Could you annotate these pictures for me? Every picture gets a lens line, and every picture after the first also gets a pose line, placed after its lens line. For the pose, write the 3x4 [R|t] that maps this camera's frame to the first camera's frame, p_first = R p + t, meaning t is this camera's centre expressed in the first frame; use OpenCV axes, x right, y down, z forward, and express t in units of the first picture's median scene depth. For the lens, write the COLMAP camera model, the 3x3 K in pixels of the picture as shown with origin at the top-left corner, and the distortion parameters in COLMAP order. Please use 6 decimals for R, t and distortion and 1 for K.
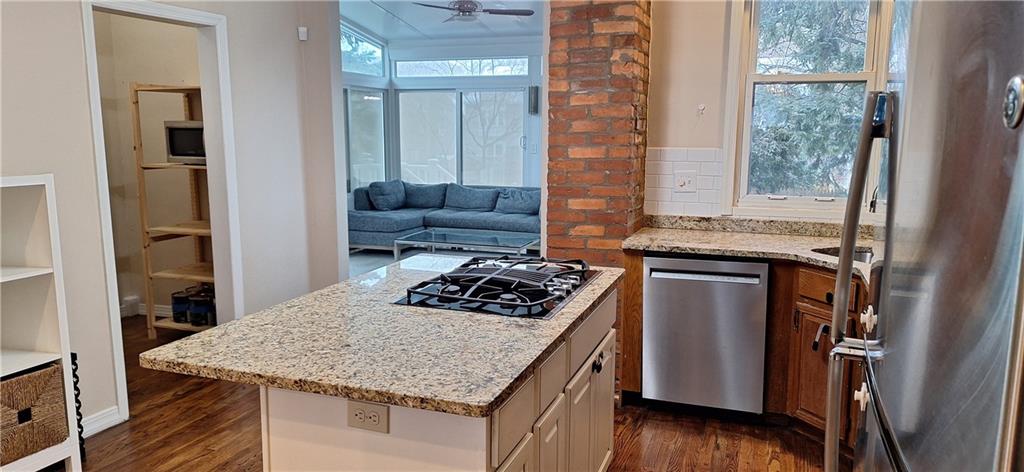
lens RADIAL K [[708.7, 0, 514.8], [0, 708.7, 233.8], [0, 0, 1]] dist [0.048110, -0.019538]
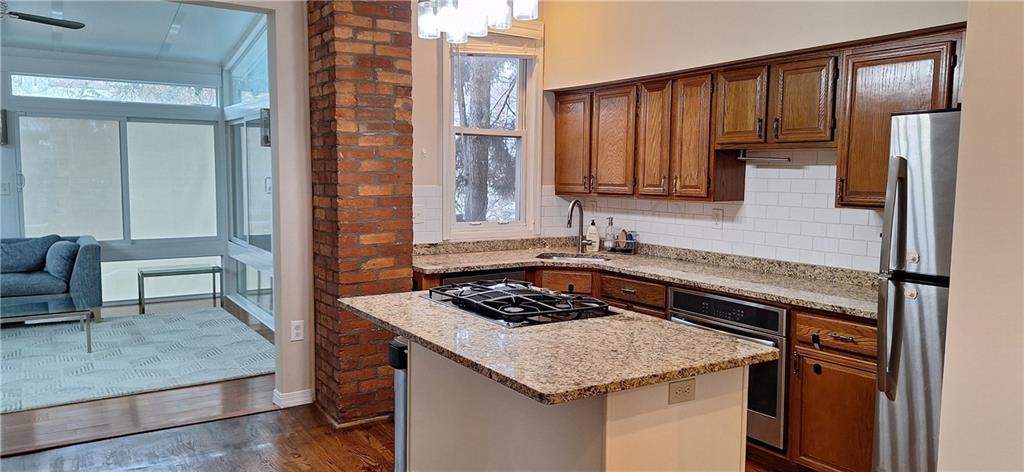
lens RADIAL K [[708.7, 0, 510.0], [0, 708.7, 233.8], [0, 0, 1]] dist [0.048110, -0.019538]
pose [[0.598658, -0.066816, 0.798213, -0.294666], [0.108488, 0.994096, 0.001848, -0.013620], [-0.793624, 0.085490, 0.602373, 0.092999]]
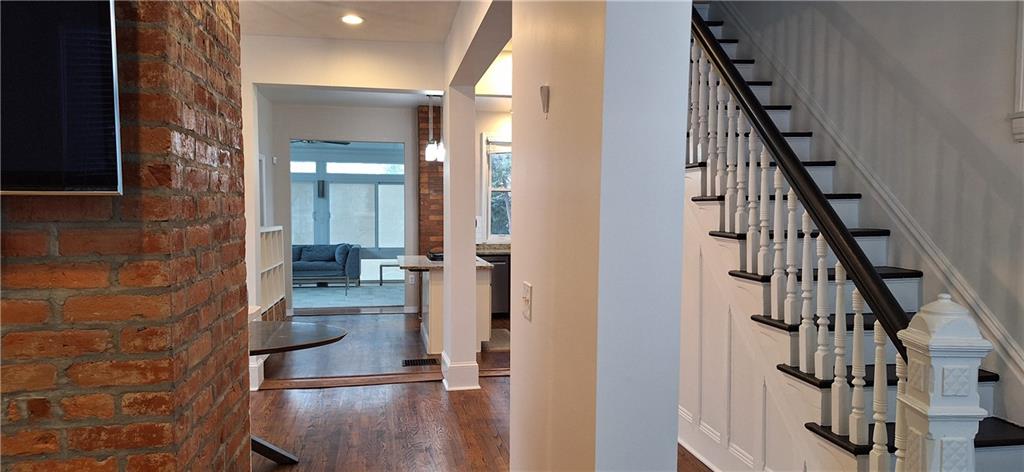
lens RADIAL K [[708.7, 0, 520.0], [0, 708.7, 239.7], [0, 0, 1]] dist [0.048110, -0.019538]
pose [[0.857402, -0.022405, 0.514159, -0.429228], [0.073487, 0.994144, -0.079225, 0.082972], [-0.509373, 0.105712, 0.854028, -0.581923]]
